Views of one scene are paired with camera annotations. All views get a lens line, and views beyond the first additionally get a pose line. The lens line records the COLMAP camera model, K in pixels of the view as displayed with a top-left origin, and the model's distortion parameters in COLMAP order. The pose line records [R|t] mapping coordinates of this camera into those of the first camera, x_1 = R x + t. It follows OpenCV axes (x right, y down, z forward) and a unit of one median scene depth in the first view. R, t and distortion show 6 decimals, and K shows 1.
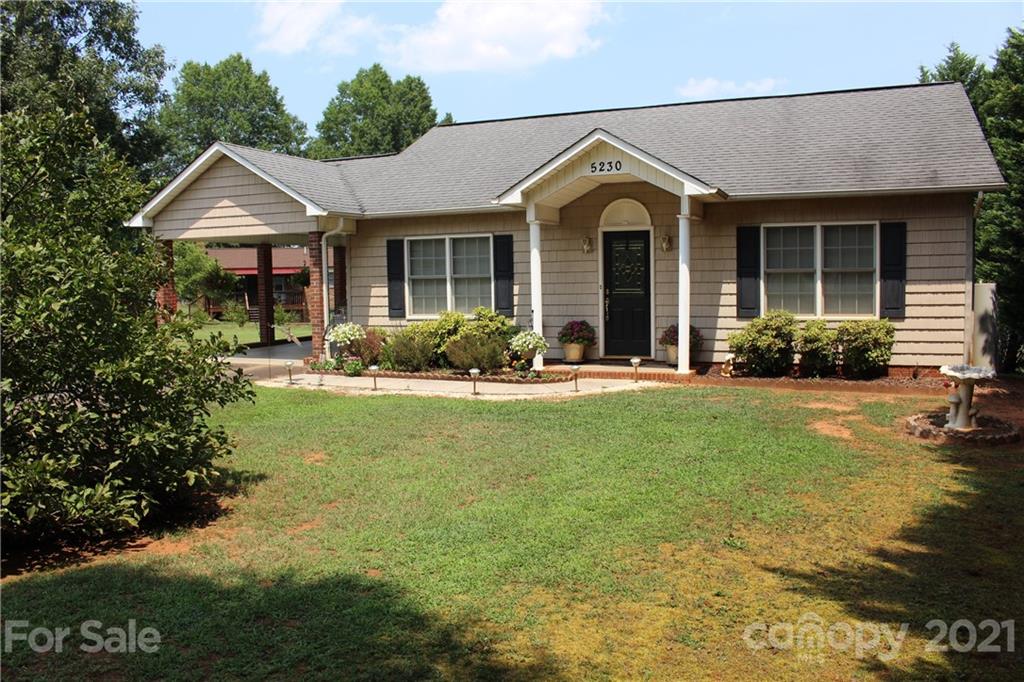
lens RADIAL K [[849.1, 0, 512.0], [0, 849.1, 341.0], [0, 0, 1]] dist [-0.156021, 0.129650]
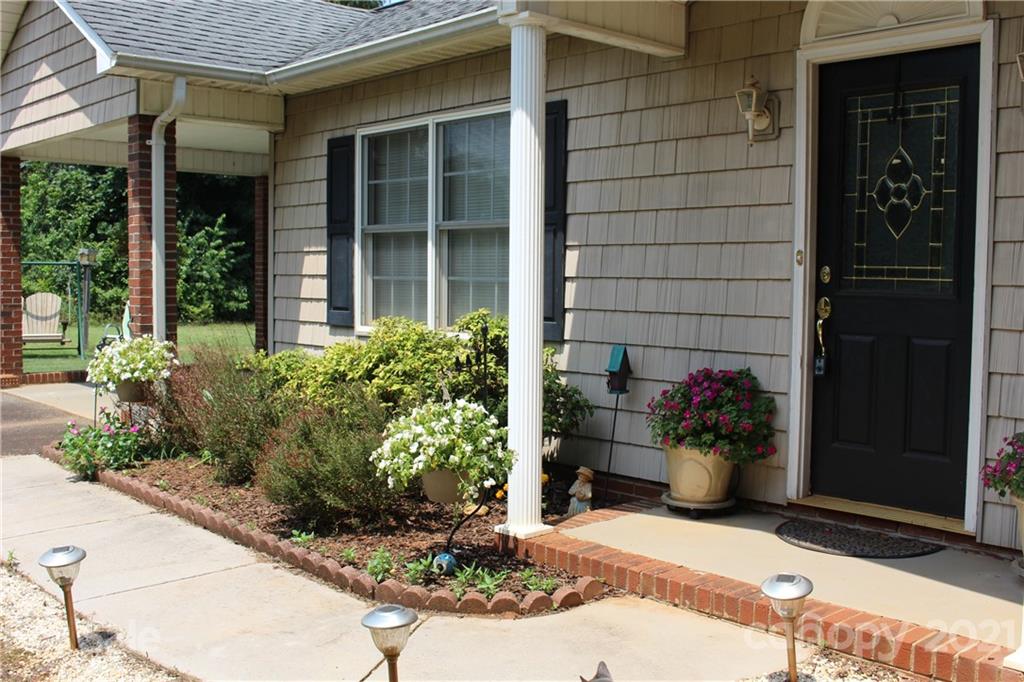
lens RADIAL K [[1052.4, 0, 512.0], [0, 1052.4, 341.0], [0, 0, 1]] dist [-0.067874, 0.002143]
pose [[0.907310, 0.052051, -0.417228, 0.163996], [-0.056022, 0.998426, 0.002733, -0.030329], [0.416714, 0.020895, 0.908798, 0.627884]]
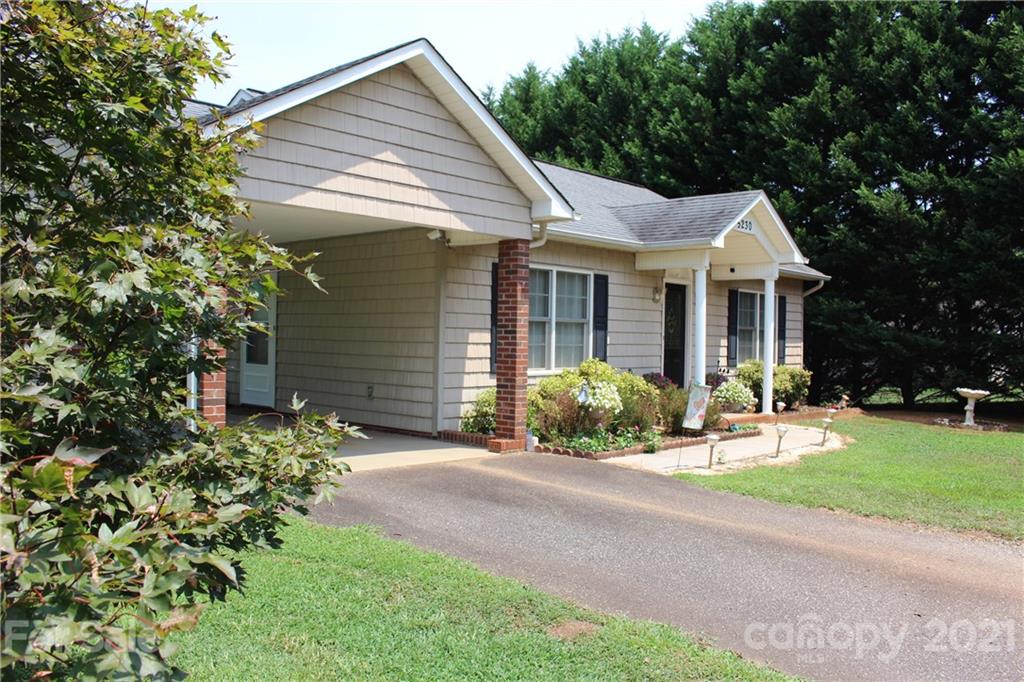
lens RADIAL K [[849.1, 0, 512.0], [0, 849.1, 341.0], [0, 0, 1]] dist [-0.156021, 0.129650]
pose [[0.346096, 0.021141, 0.937961, -0.865268], [0.047053, 0.998097, -0.039859, -0.029130], [-0.937019, 0.057929, 0.344442, 0.816135]]
